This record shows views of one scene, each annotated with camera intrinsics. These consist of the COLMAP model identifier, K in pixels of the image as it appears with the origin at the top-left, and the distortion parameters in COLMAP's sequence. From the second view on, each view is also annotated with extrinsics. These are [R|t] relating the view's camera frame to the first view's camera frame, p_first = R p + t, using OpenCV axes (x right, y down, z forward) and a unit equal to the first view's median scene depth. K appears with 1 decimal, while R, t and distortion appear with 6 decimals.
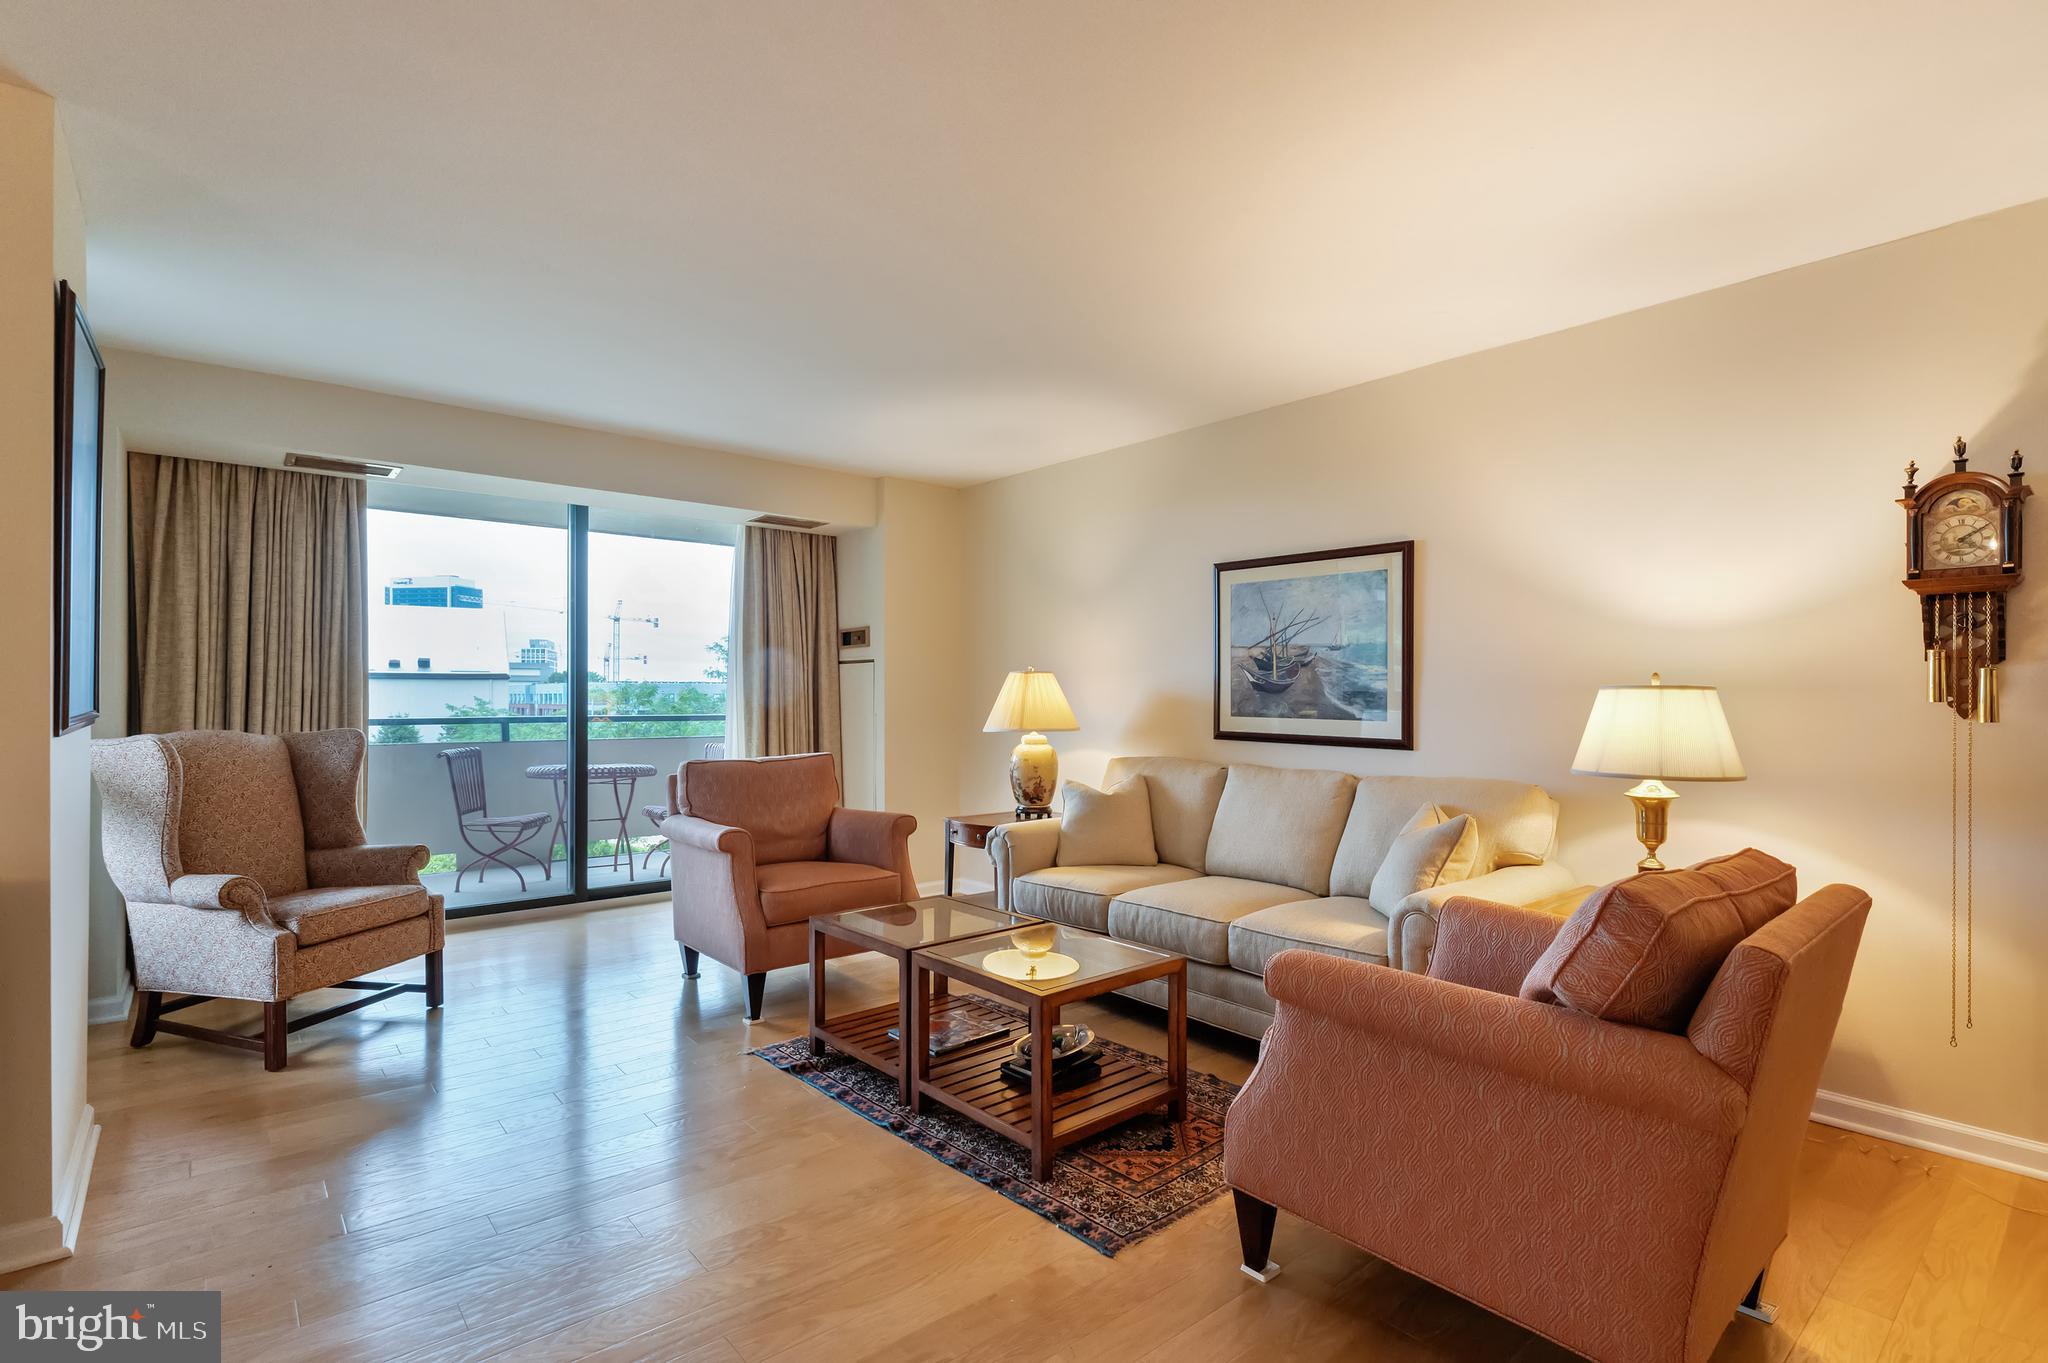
lens RADIAL K [[968.6, 0, 1028.5], [0, 968.6, 701.7], [0, 0, 1]] dist [-0.000071, -0.000190]
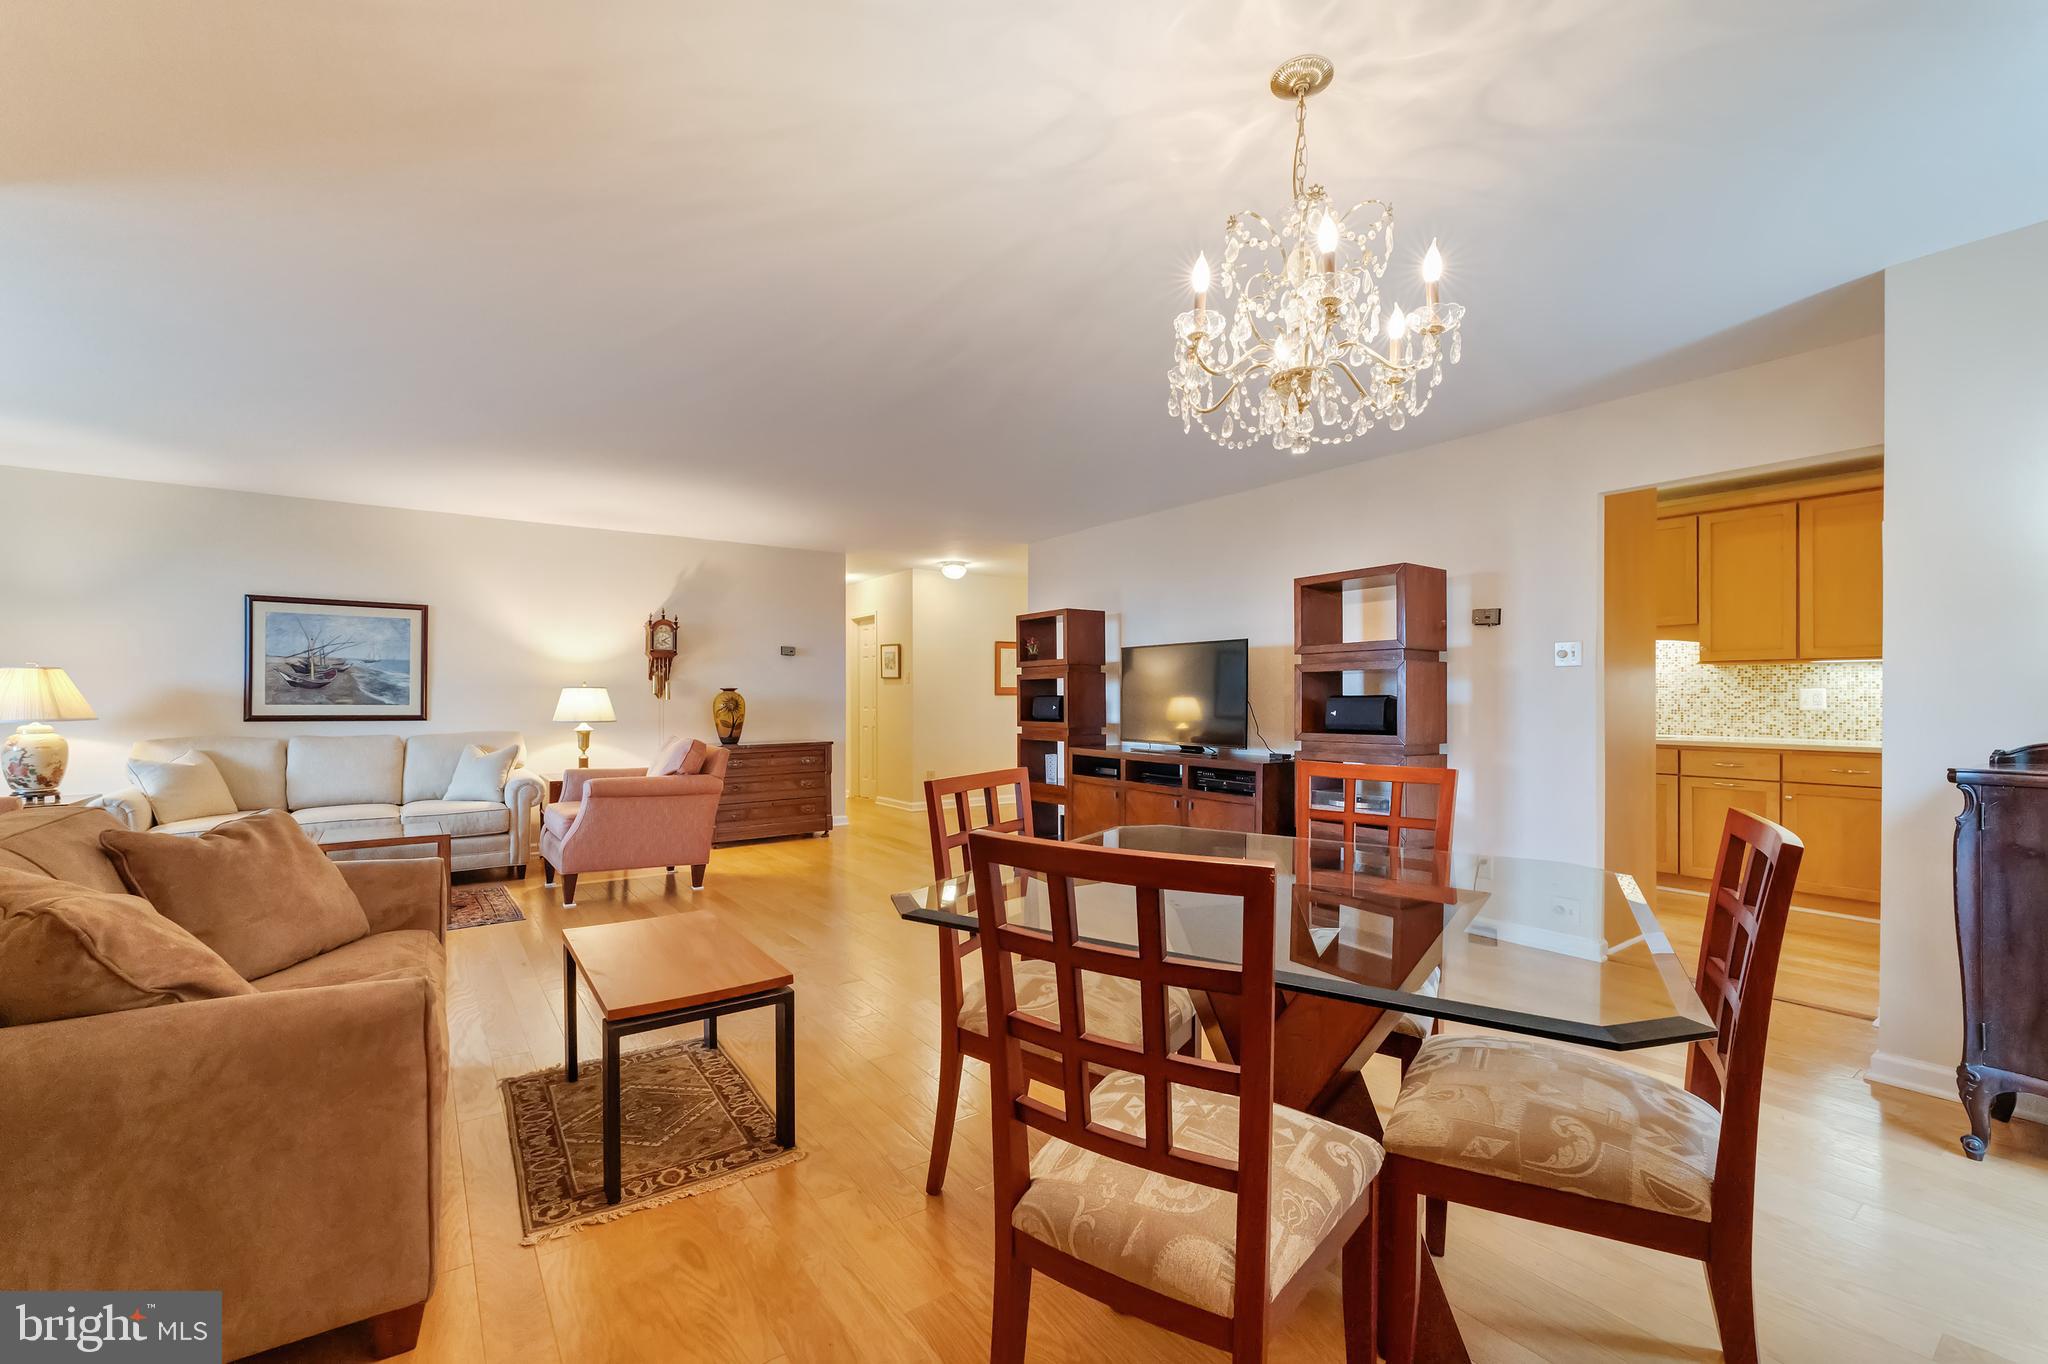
lens RADIAL K [[851.7, 0, 1022.3], [0, 851.7, 693.2], [0, 0, 1]] dist [-0.002028, -0.000233]
pose [[0.078398, -0.000866, 0.996922, -1.022568], [0.004651, 0.999989, 0.000503, 0.003248], [-0.996911, 0.004597, 0.078401, -0.220164]]
